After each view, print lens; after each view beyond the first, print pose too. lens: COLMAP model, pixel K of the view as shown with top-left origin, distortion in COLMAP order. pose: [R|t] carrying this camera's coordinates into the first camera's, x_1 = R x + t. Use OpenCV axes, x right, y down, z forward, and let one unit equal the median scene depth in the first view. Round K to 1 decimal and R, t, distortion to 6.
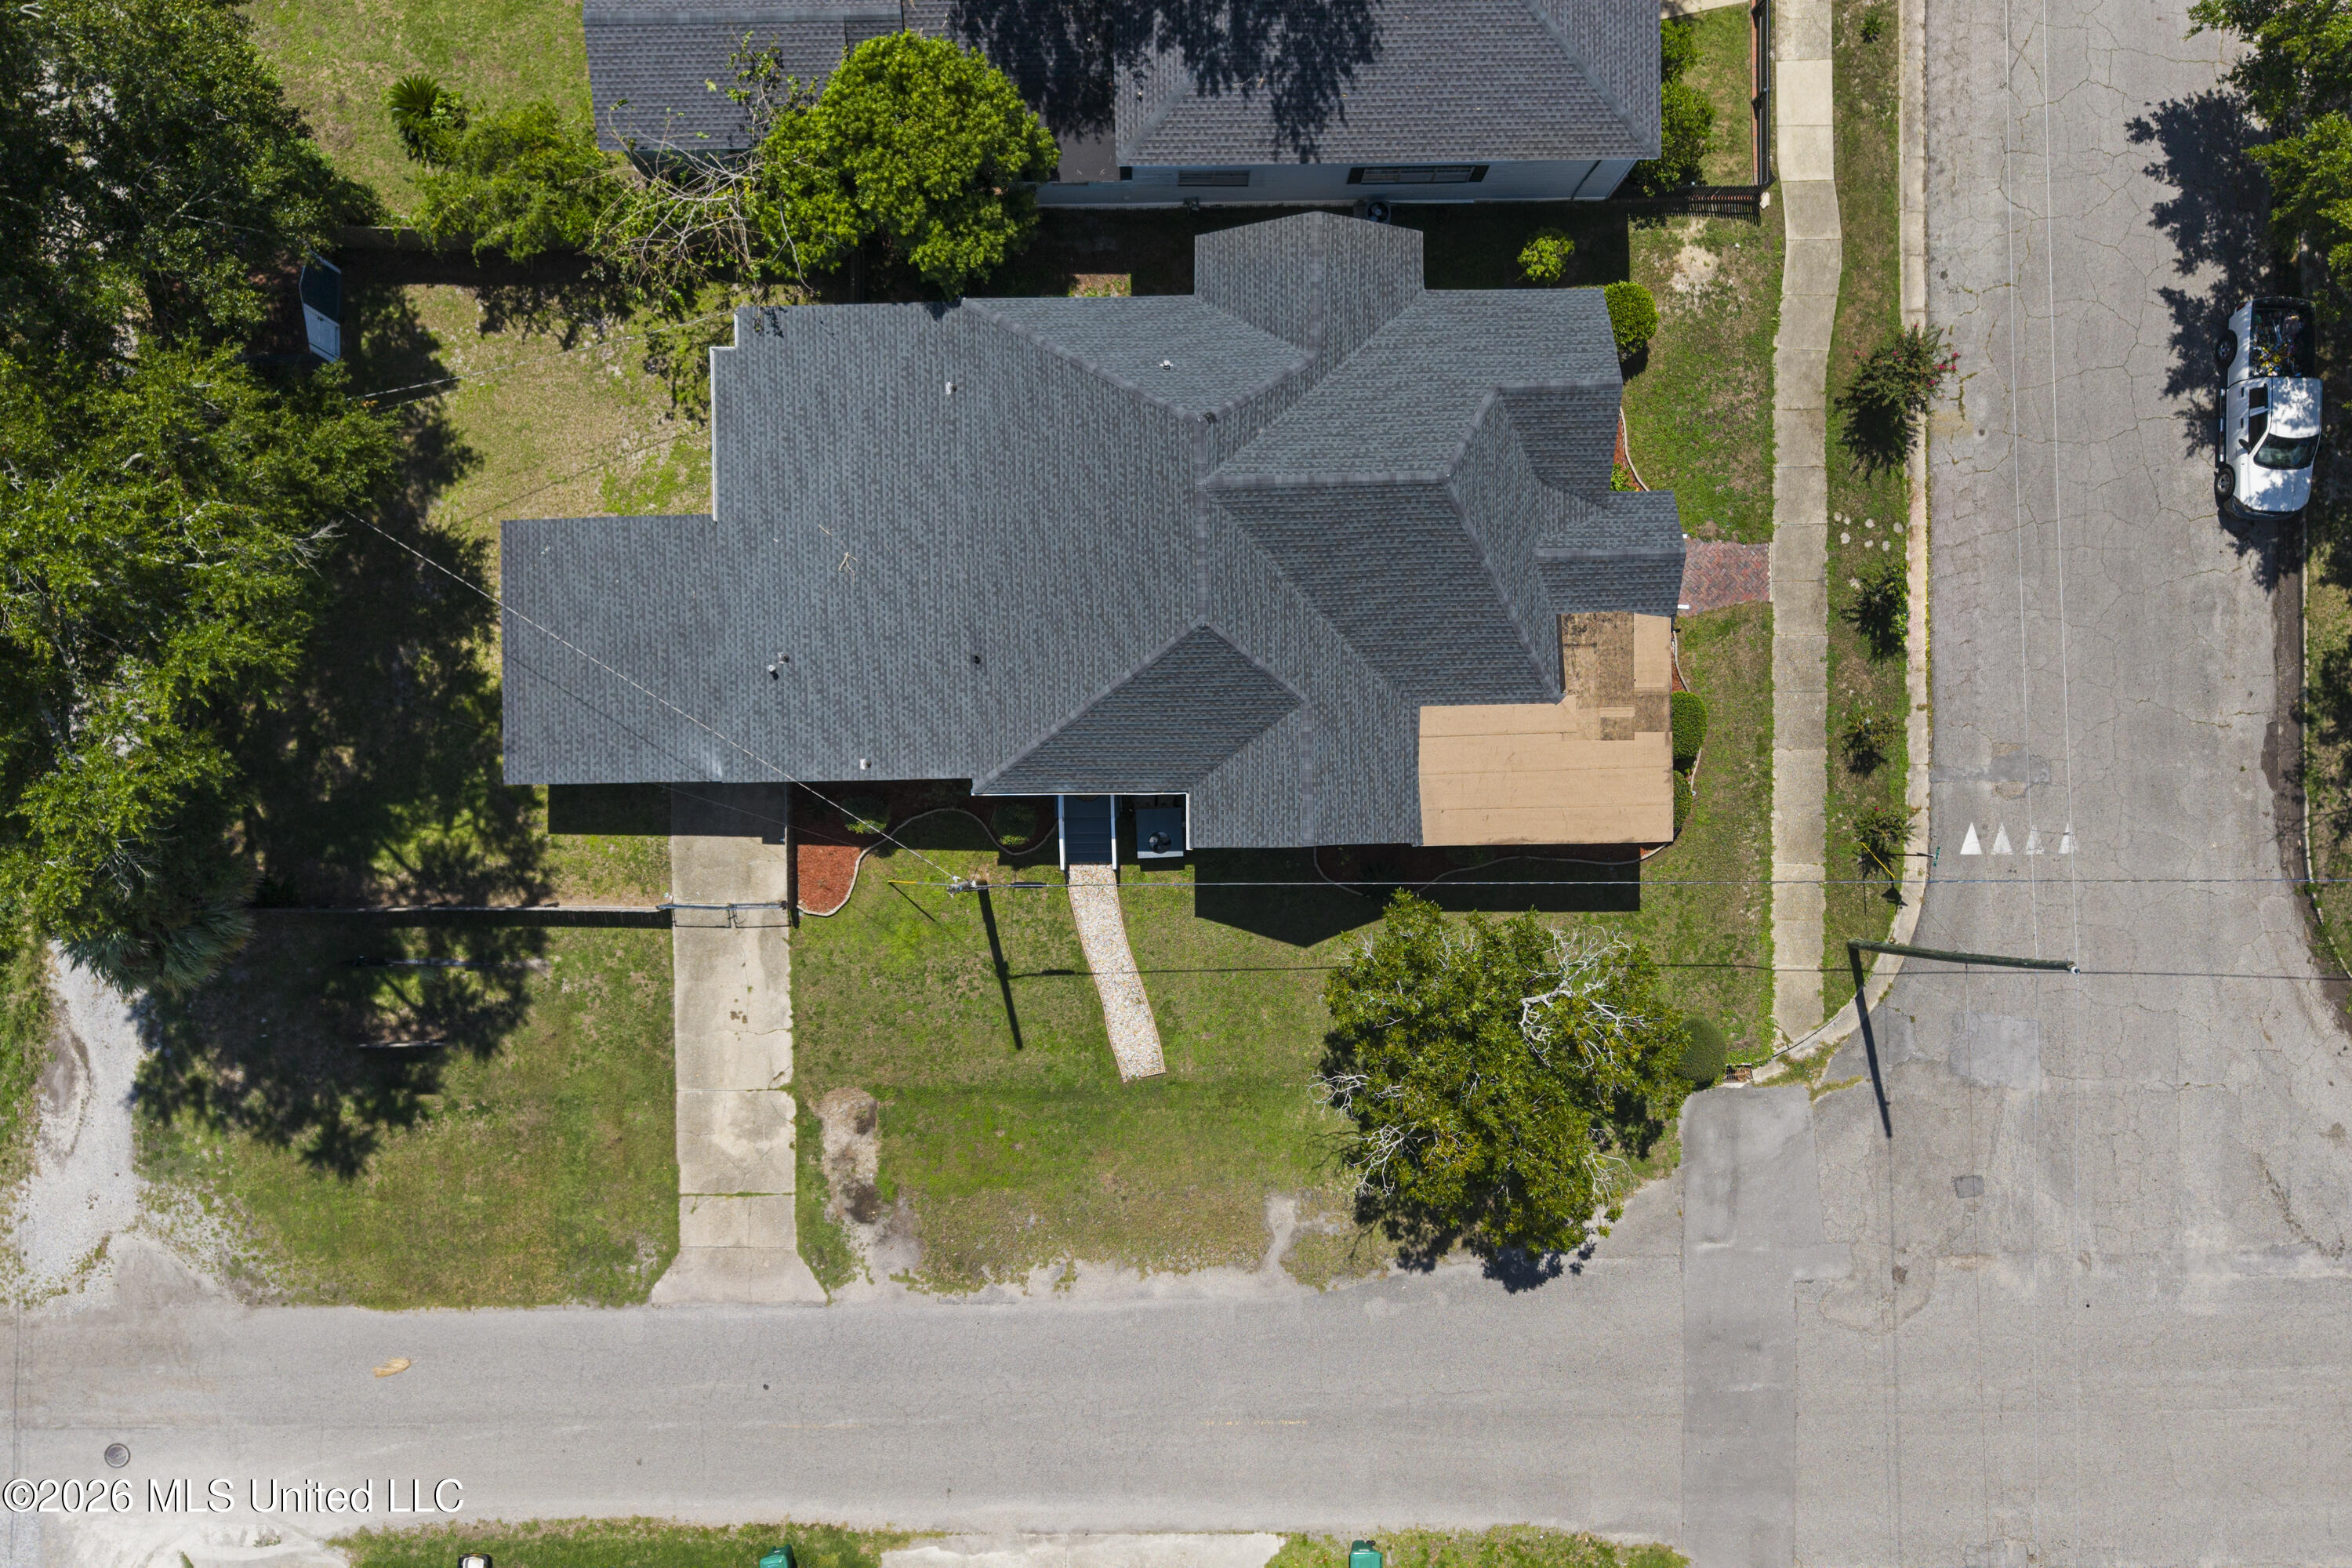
lens RADIAL K [[1840.9, 0, 1189.9], [0, 1840.9, 785.6], [0, 0, 1]] dist [0.054405, -0.088333]
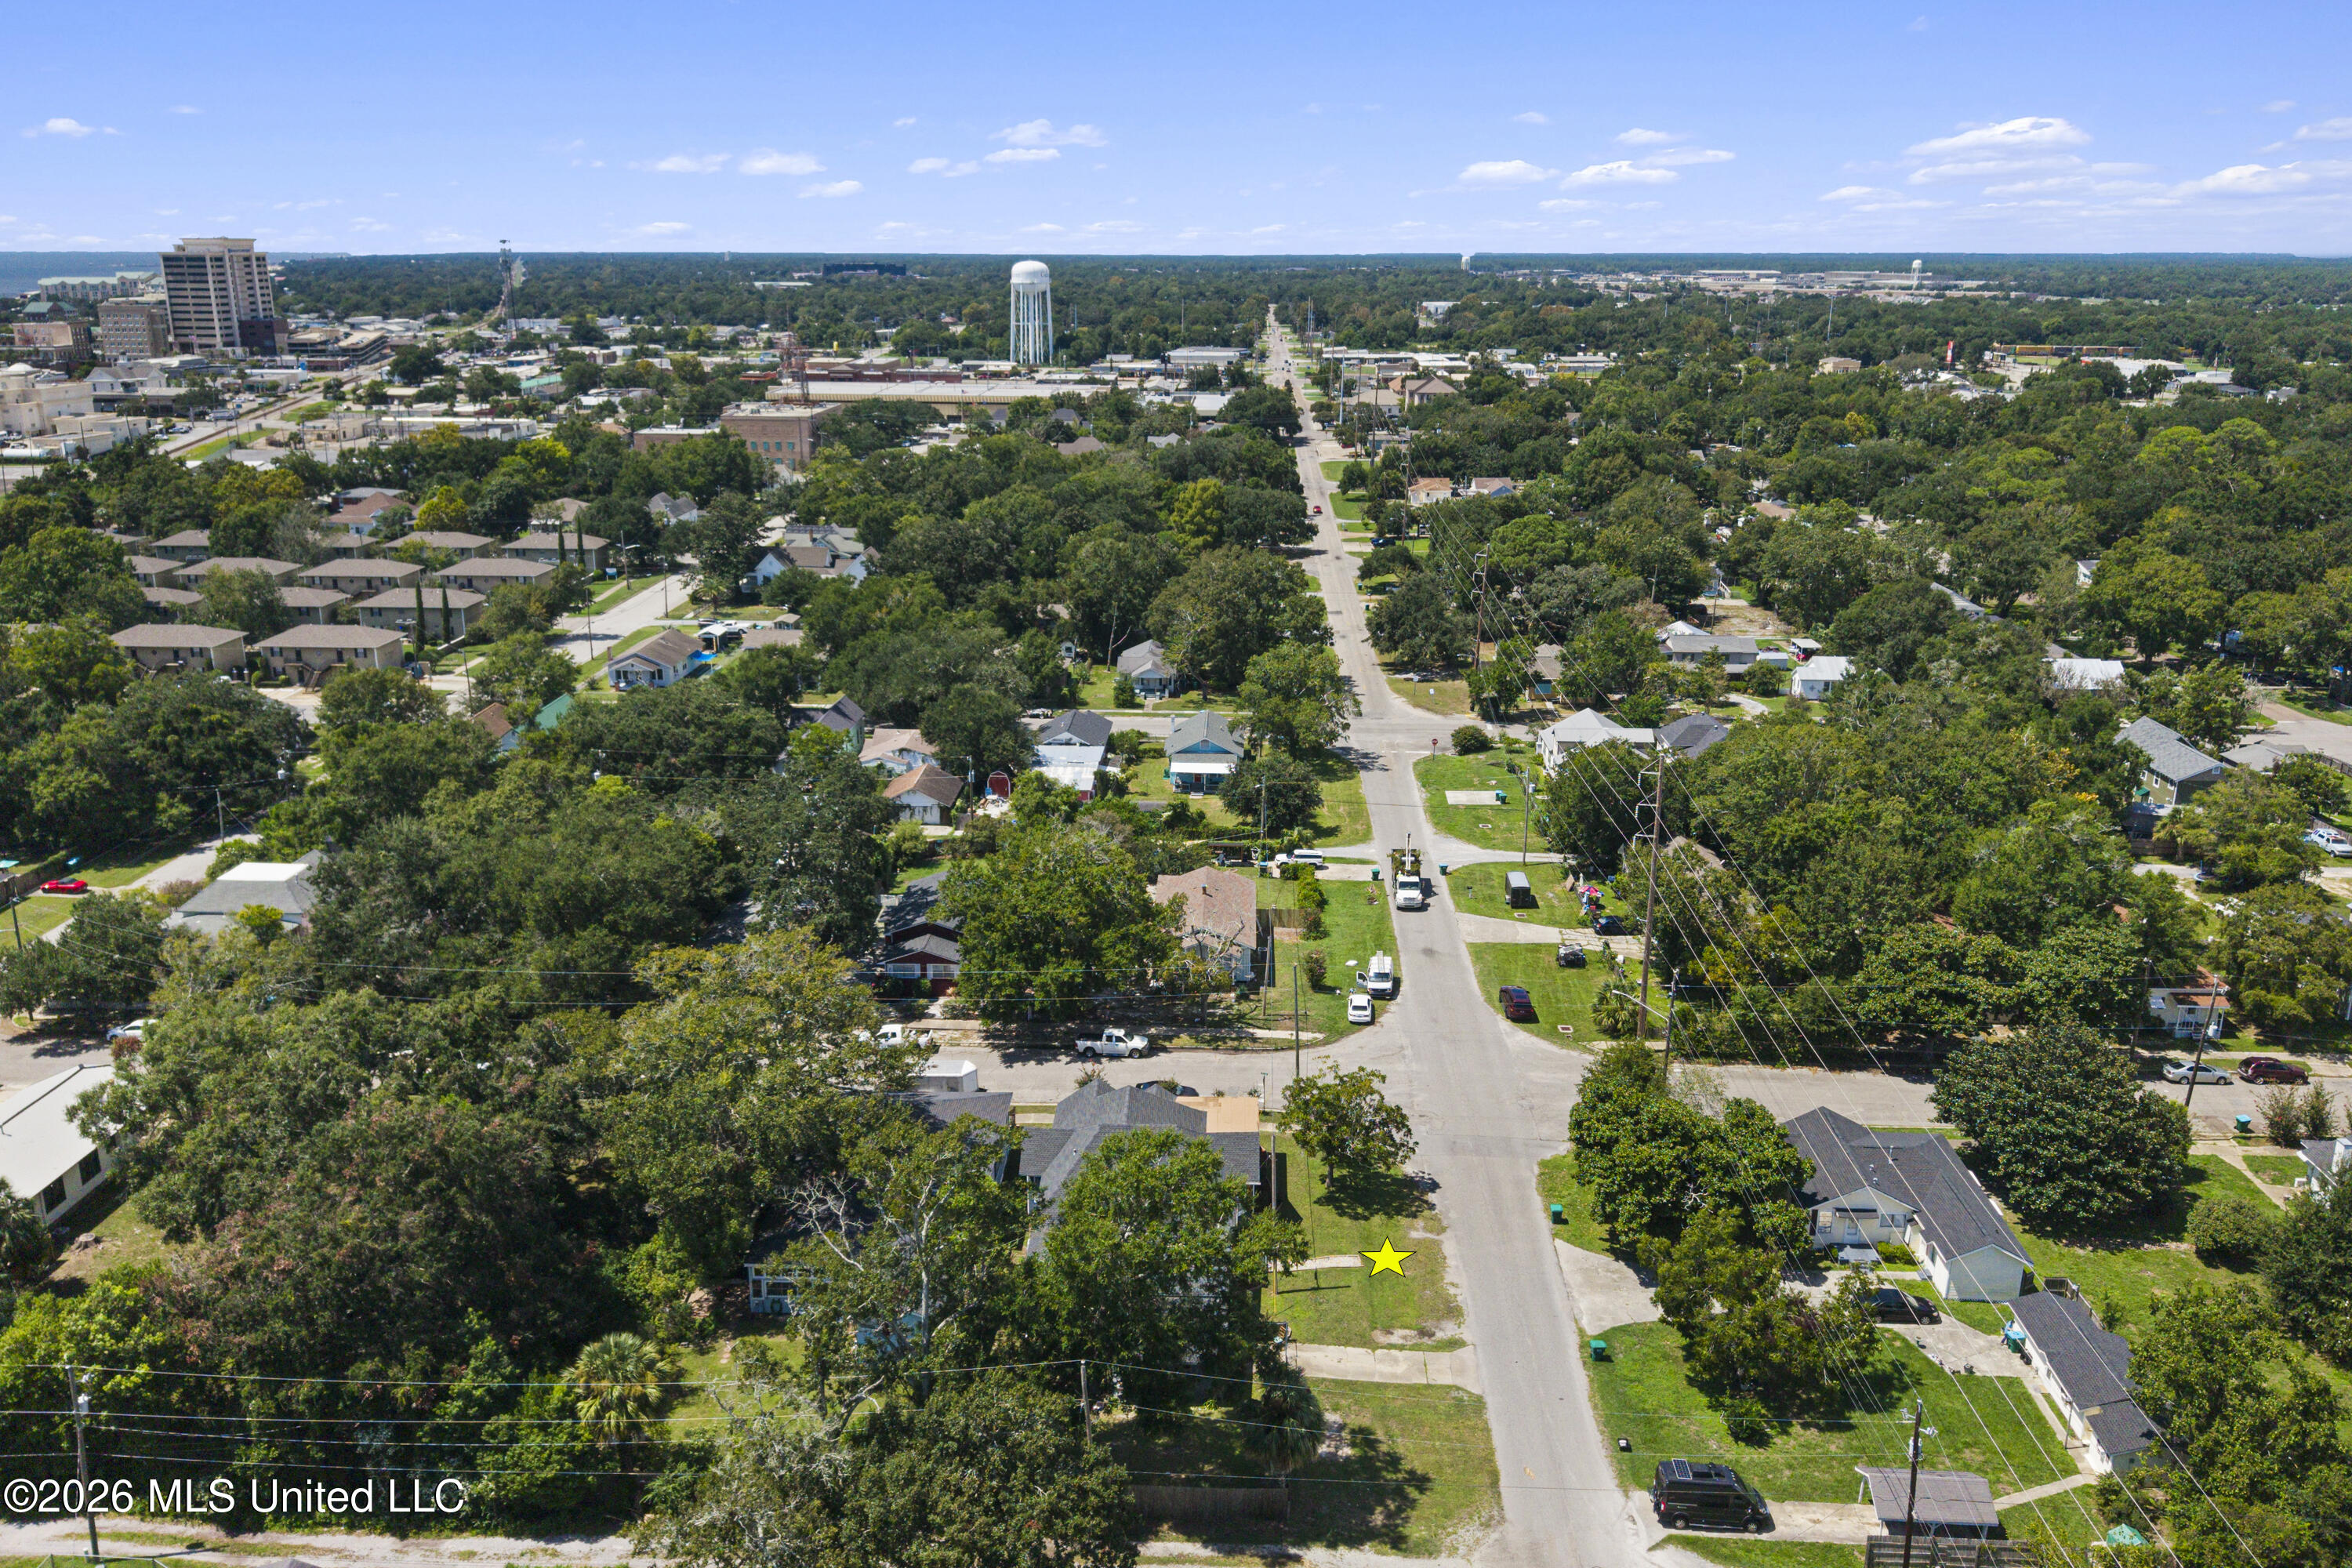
lens RADIAL K [[1840.9, 0, 1169.7], [0, 1840.9, 796.4], [0, 0, 1]] dist [0.054405, -0.088333]
pose [[0.052591, -0.299852, 0.952535, -2.064084], [0.998616, 0.015276, -0.050327, 0.028283], [0.000540, 0.953863, 0.300240, -0.241267]]
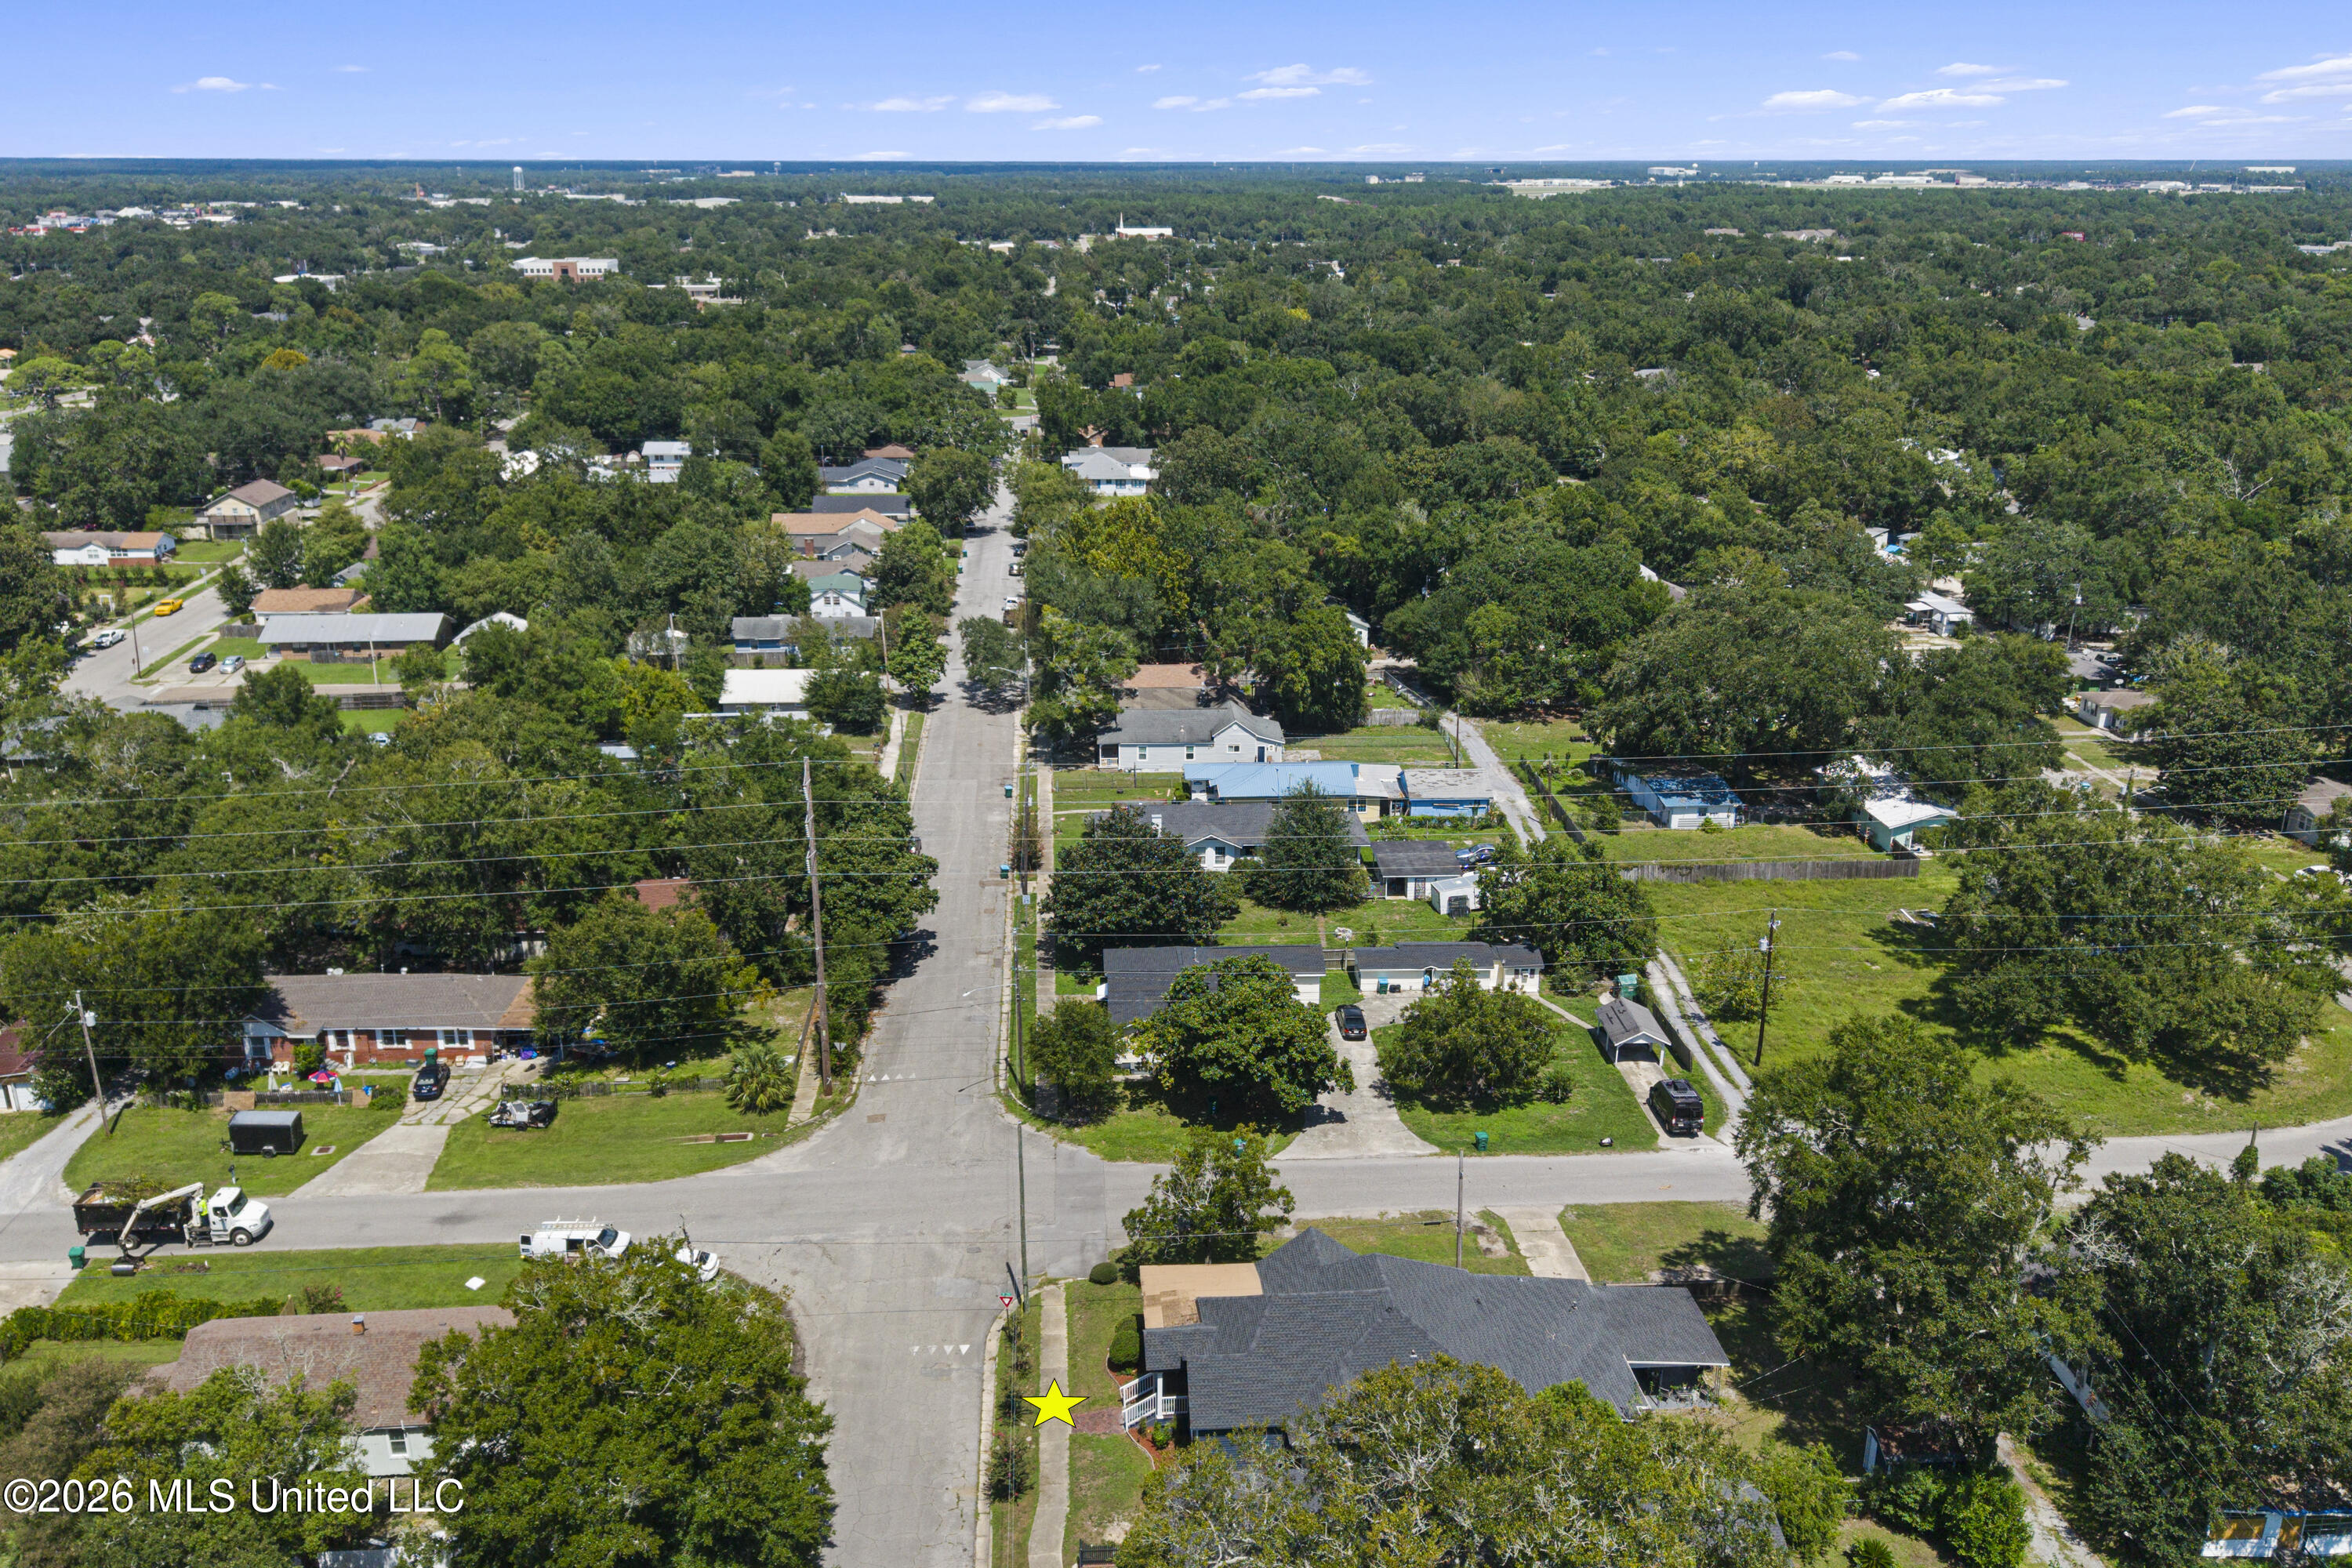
lens RADIAL K [[1840.9, 0, 1171.4], [0, 1840.9, 794.8], [0, 0, 1]] dist [0.054405, -0.088333]
pose [[-0.998099, 0.000480, -0.061635, 0.325041], [-0.058539, -0.320422, 0.945464, -1.667416], [-0.019296, 0.947275, 0.319841, -0.184208]]
